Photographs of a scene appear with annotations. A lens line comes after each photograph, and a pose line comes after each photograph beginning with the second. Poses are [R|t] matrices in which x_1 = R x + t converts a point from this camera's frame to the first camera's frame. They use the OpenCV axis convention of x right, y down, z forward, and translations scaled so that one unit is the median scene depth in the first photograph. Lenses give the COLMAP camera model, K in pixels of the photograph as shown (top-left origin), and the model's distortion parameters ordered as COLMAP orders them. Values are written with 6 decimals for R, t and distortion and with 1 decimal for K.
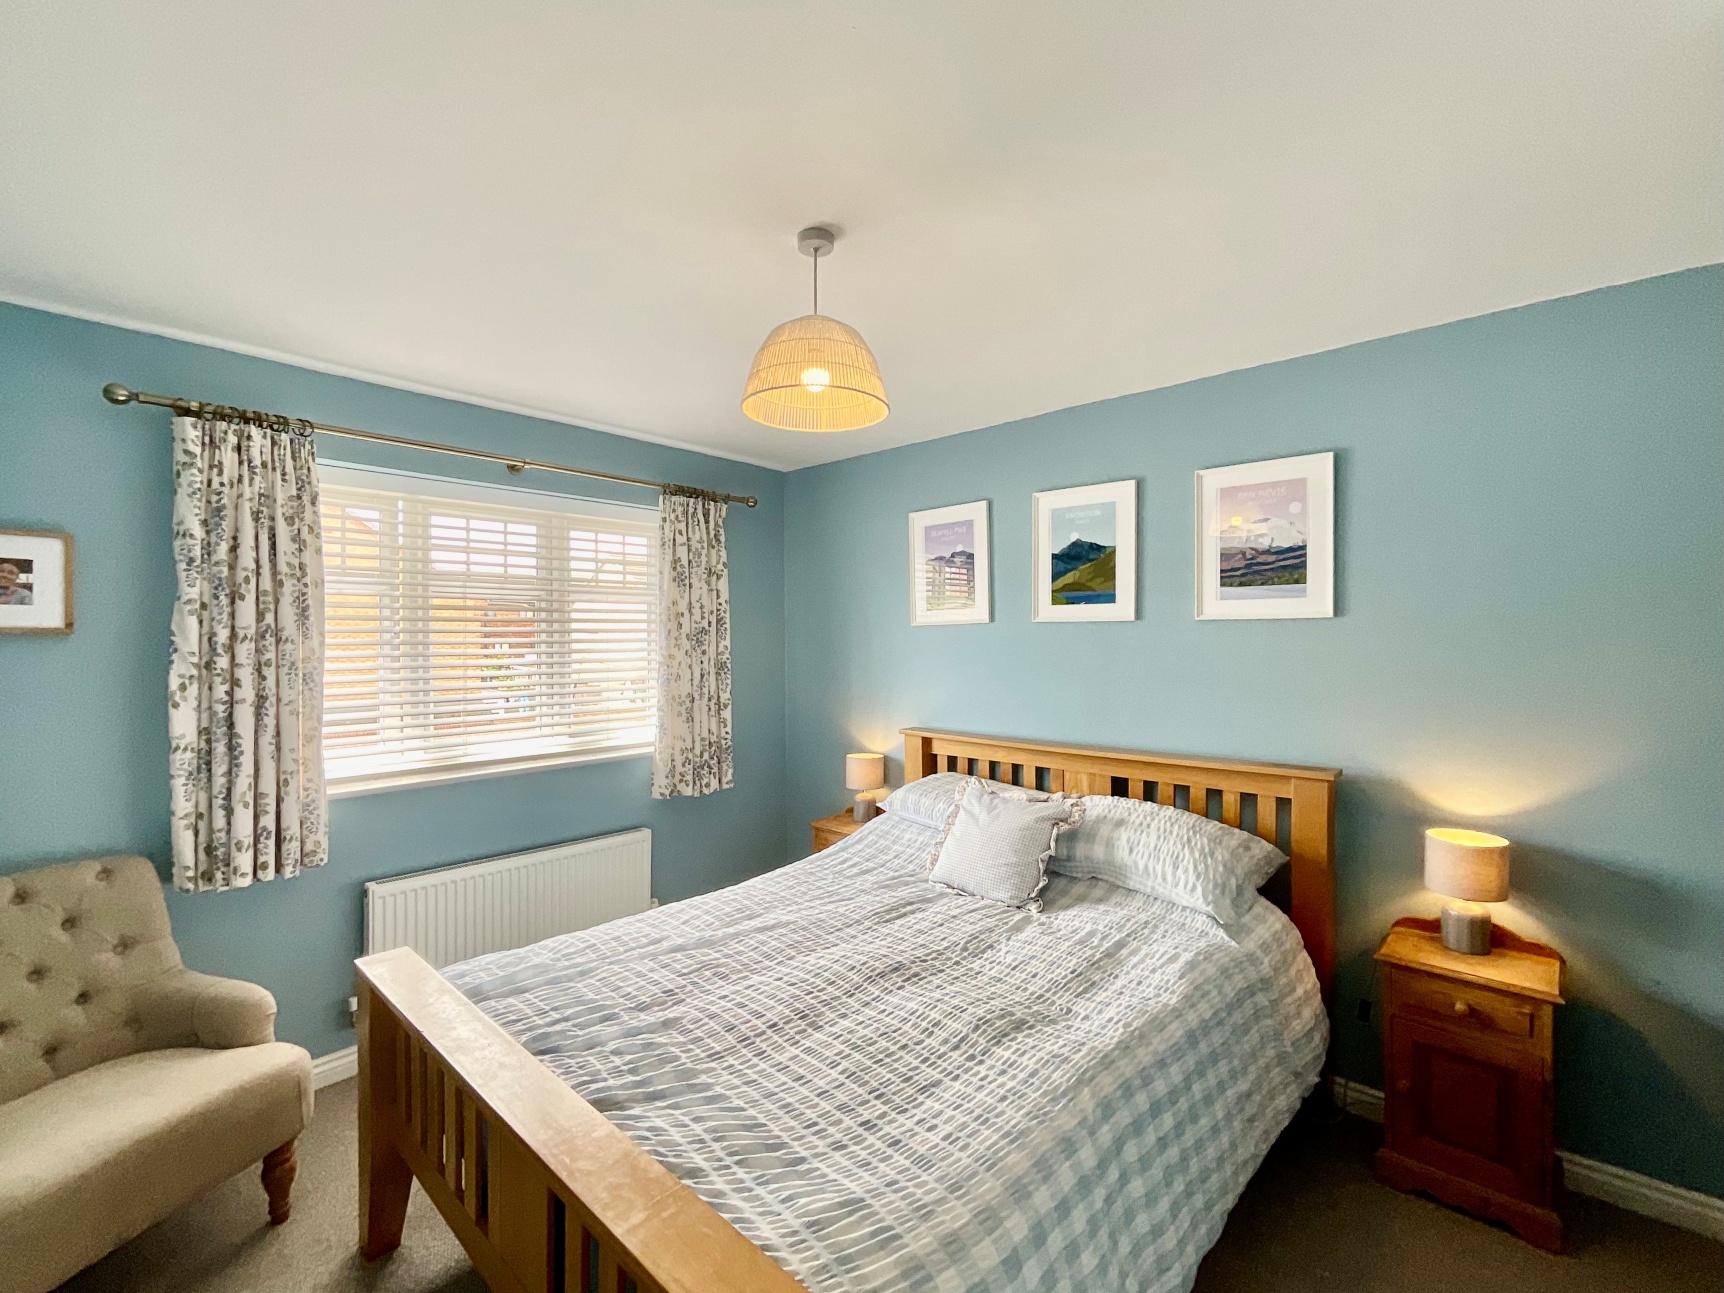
lens RADIAL K [[739.9, 0, 866.5], [0, 739.9, 641.3], [0, 0, 1]] dist [0.000317, 0.000150]
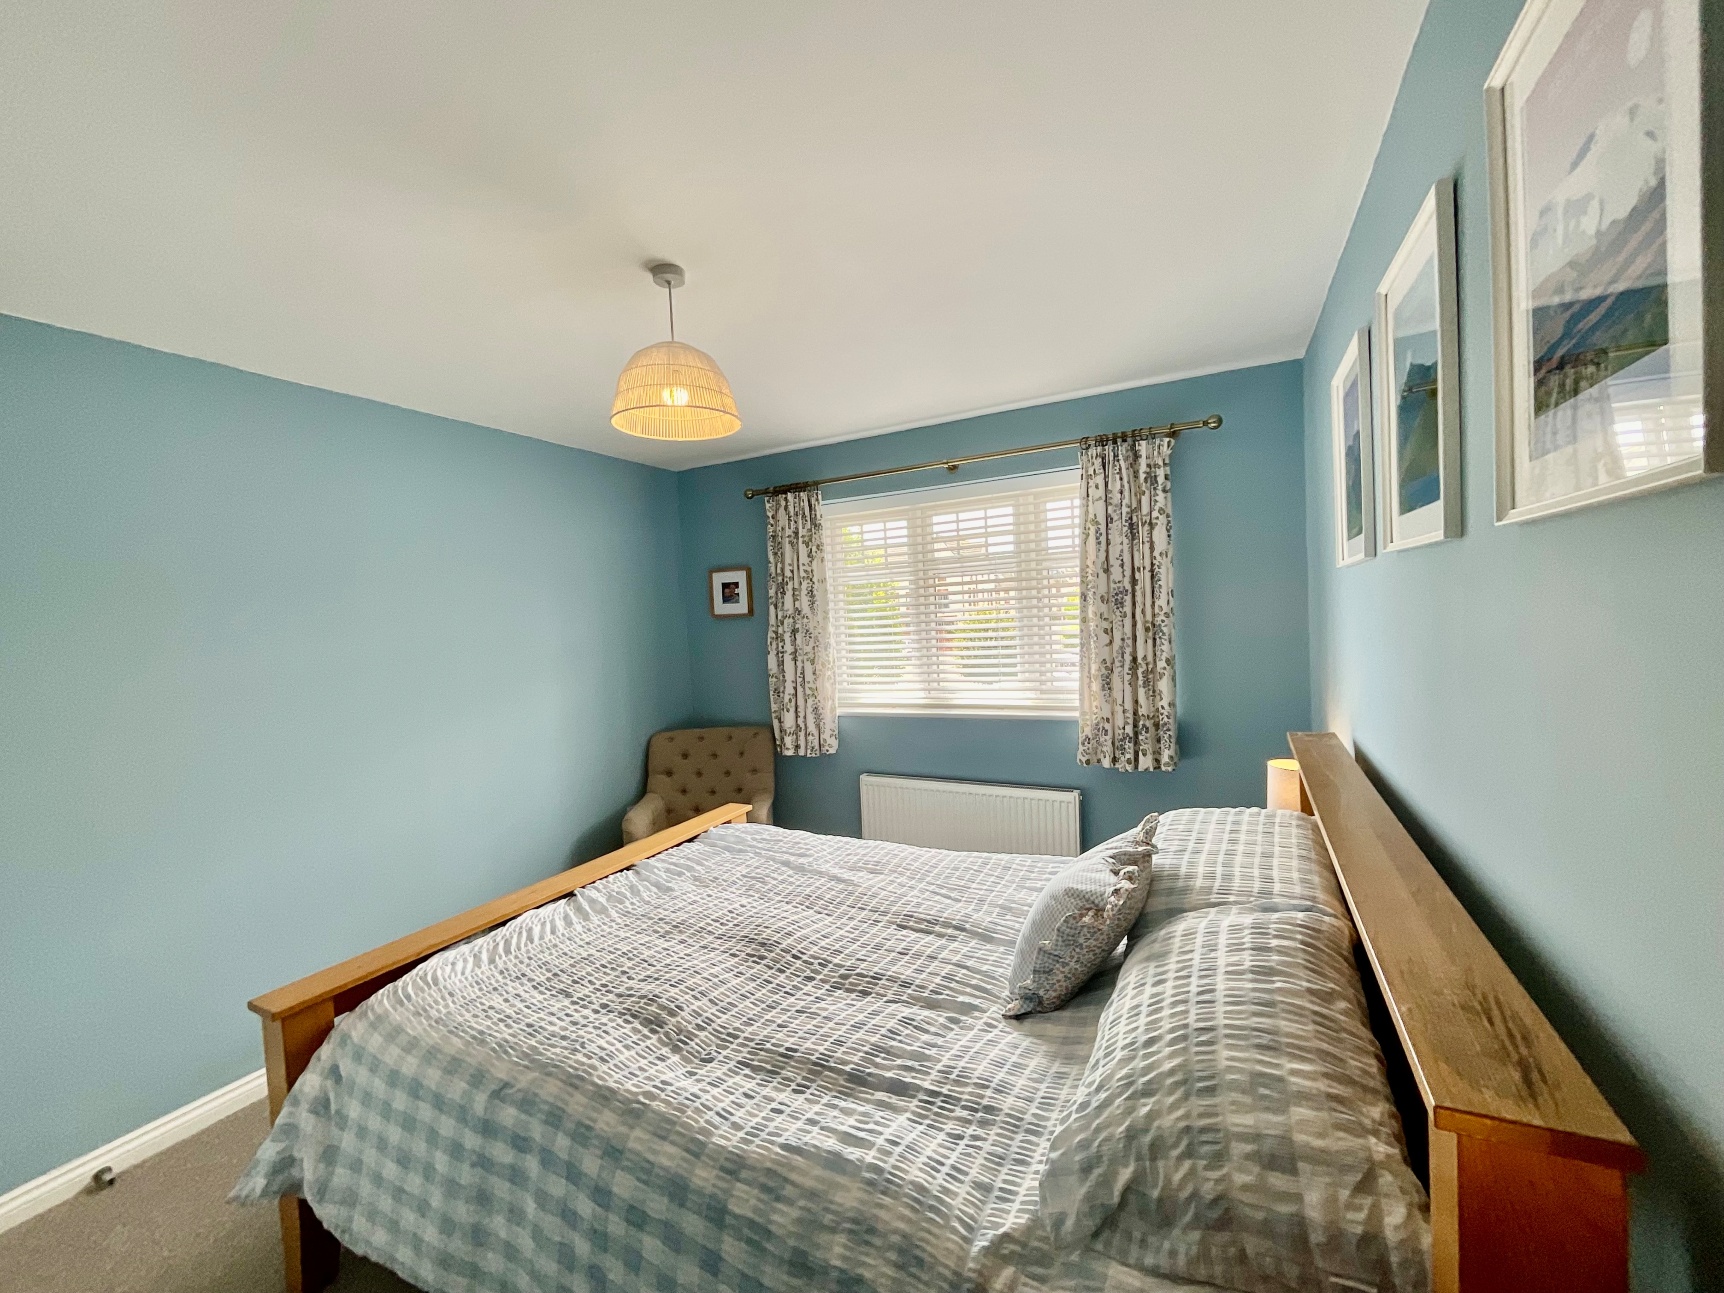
lens RADIAL K [[695.0, 0, 866.3], [0, 695.0, 642.2], [0, 0, 1]] dist [0.001966, 0.000101]
pose [[0.264537, 0.027588, -0.963981, 0.789075], [0.046567, 0.998059, 0.041342, -0.002597], [0.963251, -0.055826, 0.262739, 0.727572]]
